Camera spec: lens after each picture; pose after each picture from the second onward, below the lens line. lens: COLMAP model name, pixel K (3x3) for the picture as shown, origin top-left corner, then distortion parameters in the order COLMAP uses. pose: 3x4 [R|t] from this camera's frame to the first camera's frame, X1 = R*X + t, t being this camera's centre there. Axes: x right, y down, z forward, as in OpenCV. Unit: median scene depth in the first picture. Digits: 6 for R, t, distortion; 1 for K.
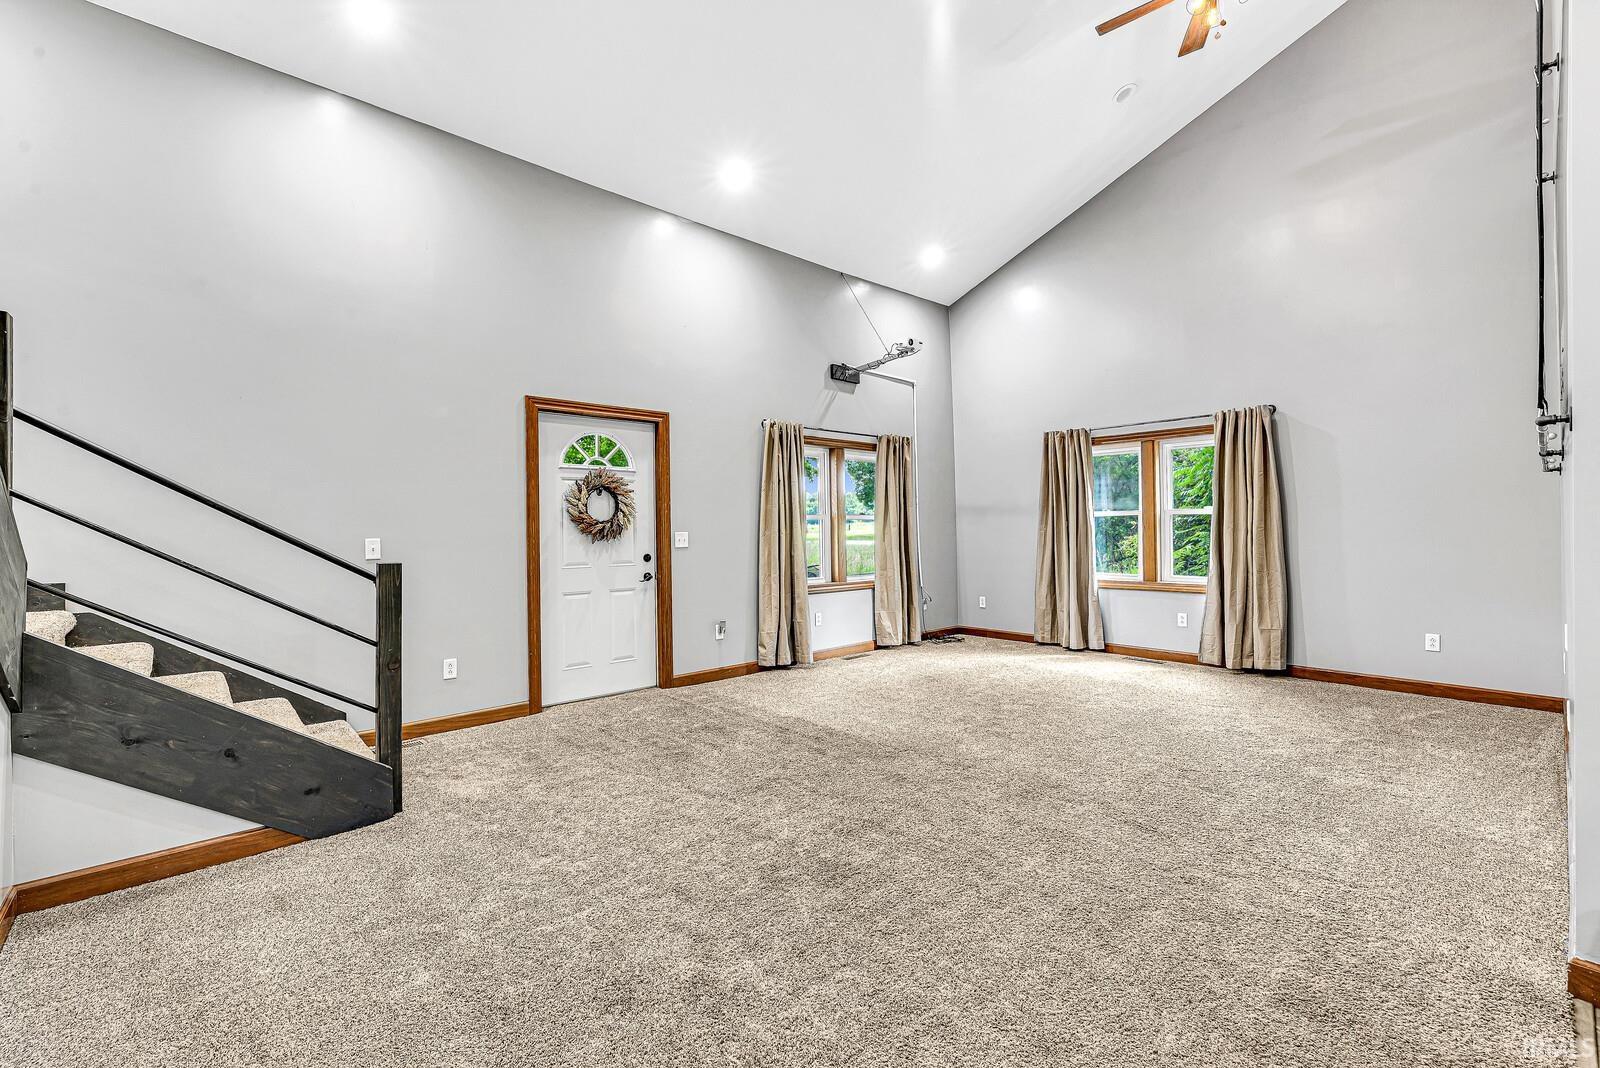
lens RADIAL K [[685.4, 0, 791.9], [0, 685.4, 522.3], [0, 0, 1]] dist [0.001750, 0.000301]
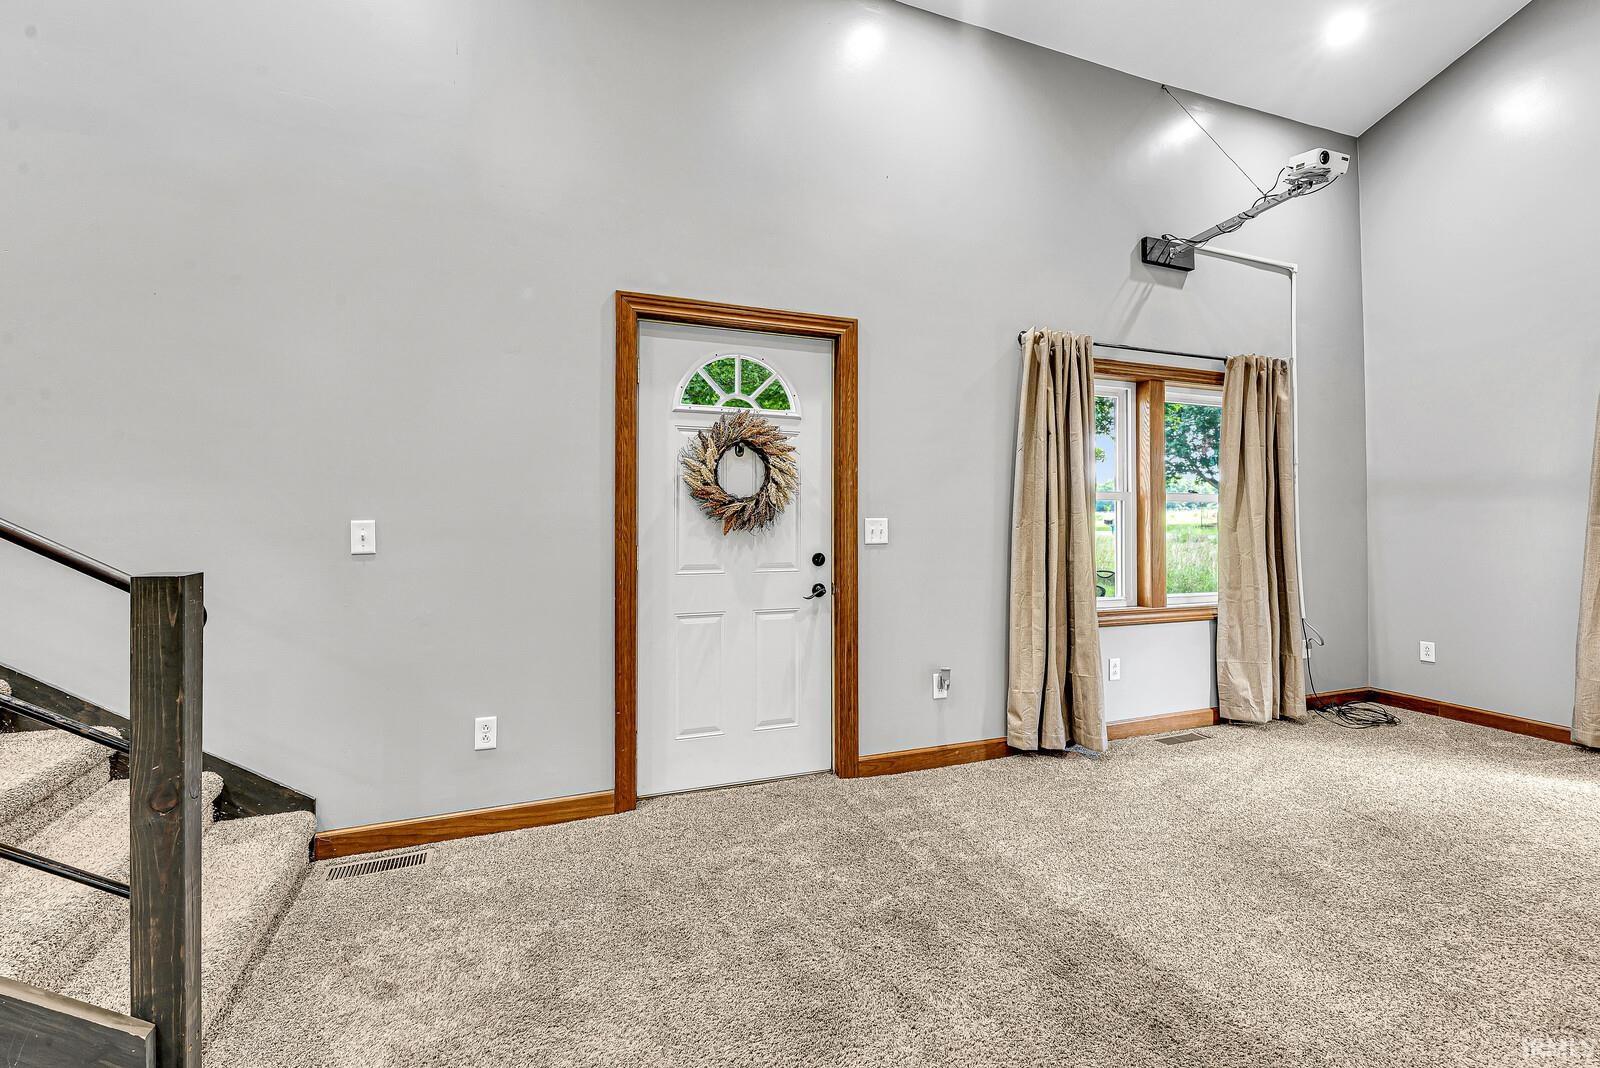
lens RADIAL K [[685.4, 0, 791.9], [0, 685.4, 522.3], [0, 0, 1]] dist [0.001750, 0.000301]
pose [[0.938082, 0.014425, -0.346112, -0.021216], [-0.008852, 0.999805, 0.017677, 0.007603], [0.346300, -0.013519, 0.938026, 0.385566]]
